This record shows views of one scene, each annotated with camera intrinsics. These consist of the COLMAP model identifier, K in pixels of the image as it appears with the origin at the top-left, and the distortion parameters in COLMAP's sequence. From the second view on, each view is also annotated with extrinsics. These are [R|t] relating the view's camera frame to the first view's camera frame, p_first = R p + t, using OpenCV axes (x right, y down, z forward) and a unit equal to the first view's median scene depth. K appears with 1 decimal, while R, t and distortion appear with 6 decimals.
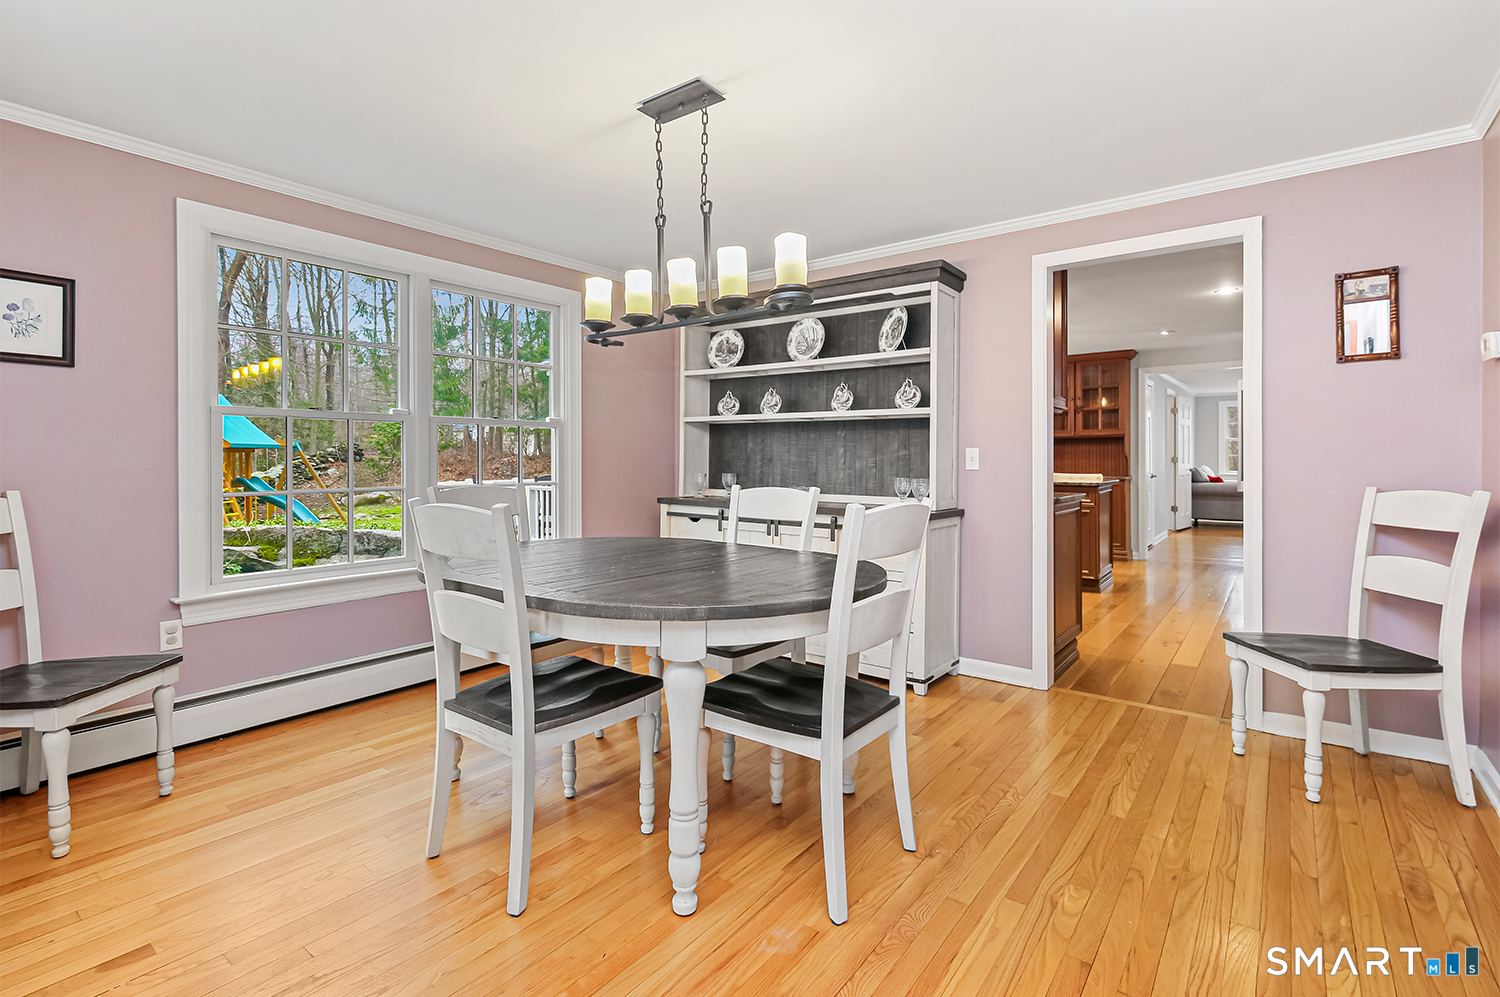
lens RADIAL K [[692.4, 0, 740.7], [0, 692.4, 481.4], [0, 0, 1]] dist [0.009809, -0.005533]
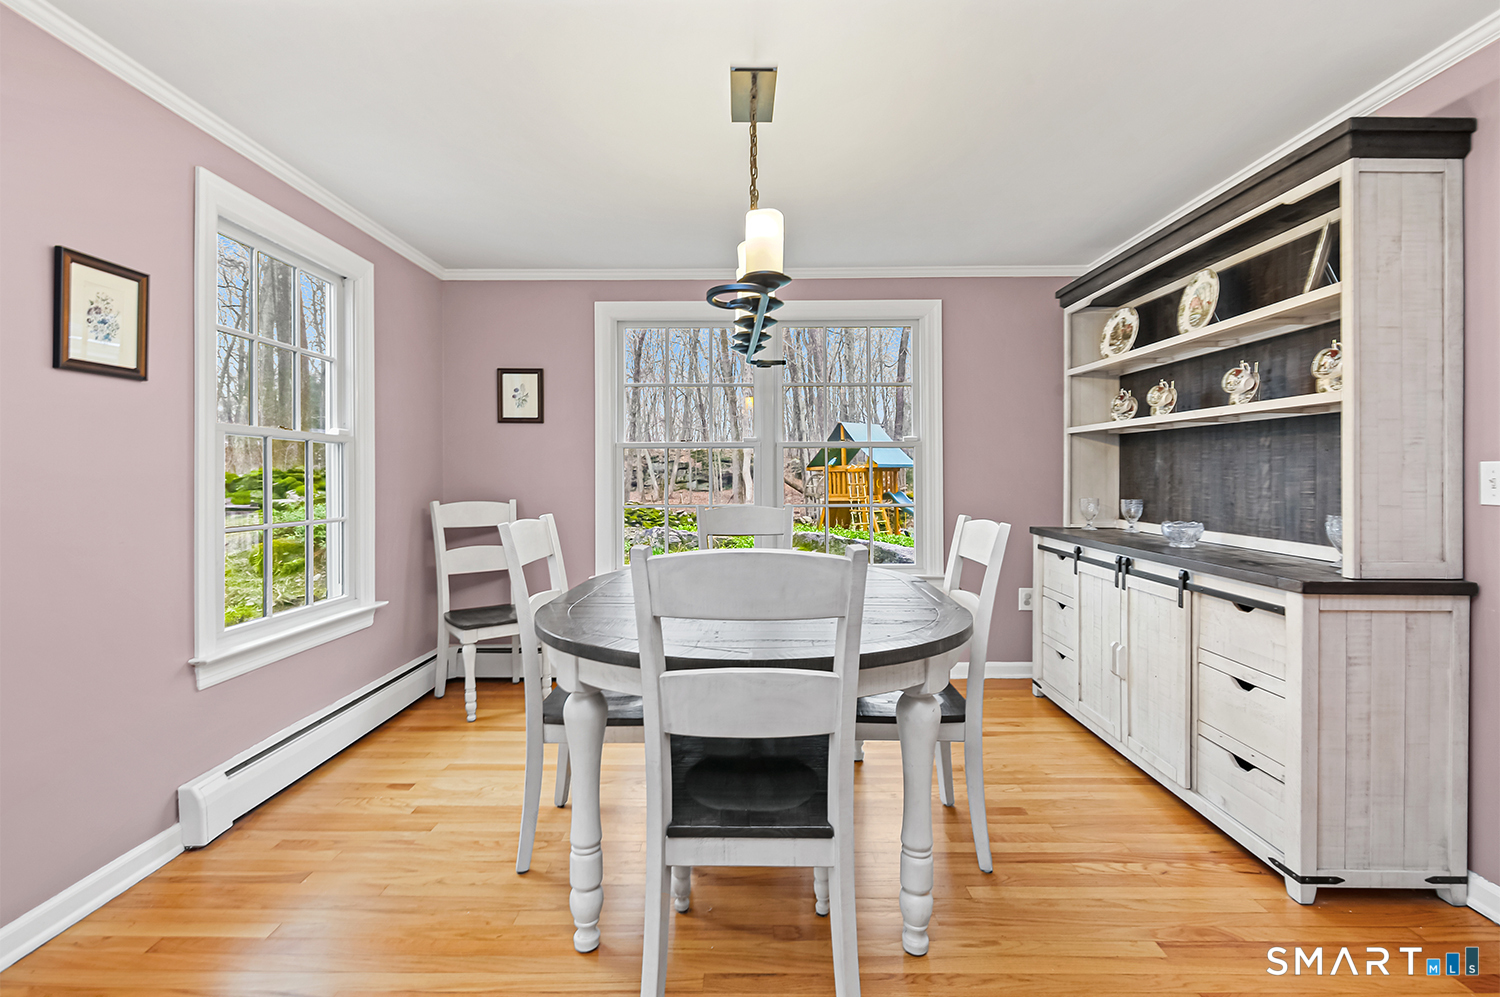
lens RADIAL K [[692.4, 0, 756.8], [0, 692.4, 488.6], [0, 0, 1]] dist [0.009809, -0.005533]
pose [[0.614578, 0.013062, -0.788748, 0.356591], [-0.023719, 0.999717, -0.001926, -0.013647], [0.788499, 0.019892, 0.614714, 0.245853]]
